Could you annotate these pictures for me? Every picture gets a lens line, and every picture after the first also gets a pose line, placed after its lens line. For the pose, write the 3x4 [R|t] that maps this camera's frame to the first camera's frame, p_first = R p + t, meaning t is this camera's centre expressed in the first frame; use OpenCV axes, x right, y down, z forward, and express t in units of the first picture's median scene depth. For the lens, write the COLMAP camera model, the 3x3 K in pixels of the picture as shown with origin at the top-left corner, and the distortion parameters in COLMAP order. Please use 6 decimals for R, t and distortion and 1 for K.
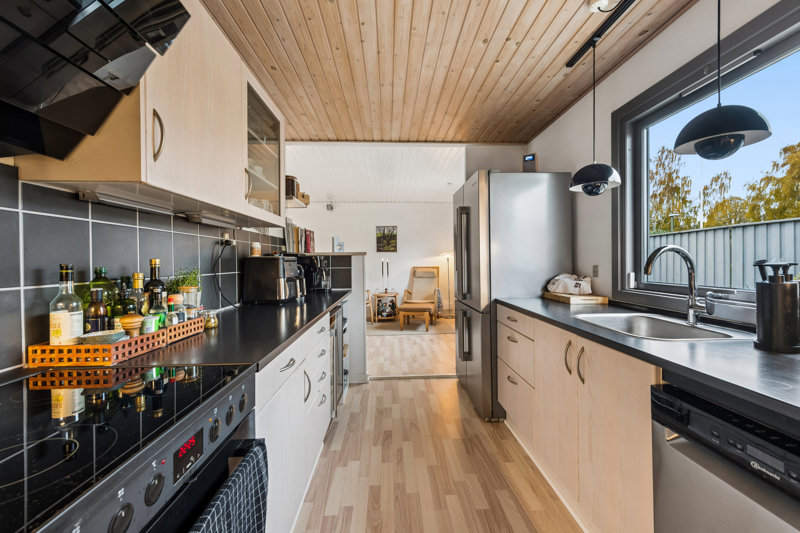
lens RADIAL K [[326.7, 0, 403.6], [0, 326.7, 262.0], [0, 0, 1]] dist [0.008557, -0.006306]
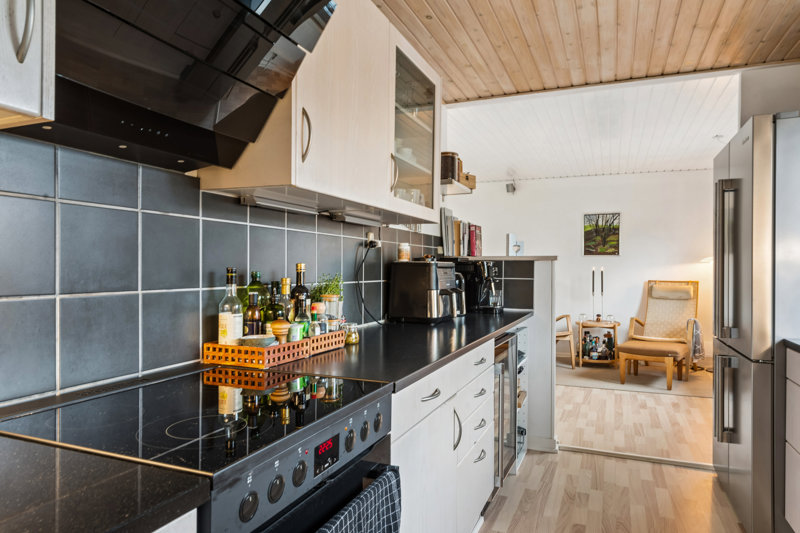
lens RADIAL K [[508.5, 0, 400.0], [0, 508.5, 266.5], [0, 0, 1]] dist [0.001345, -0.000083]
pose [[0.900658, 0.013921, -0.434306, 0.066747], [-0.016800, 0.999855, -0.002791, -0.000686], [0.434204, 0.009810, 0.900761, -0.097278]]
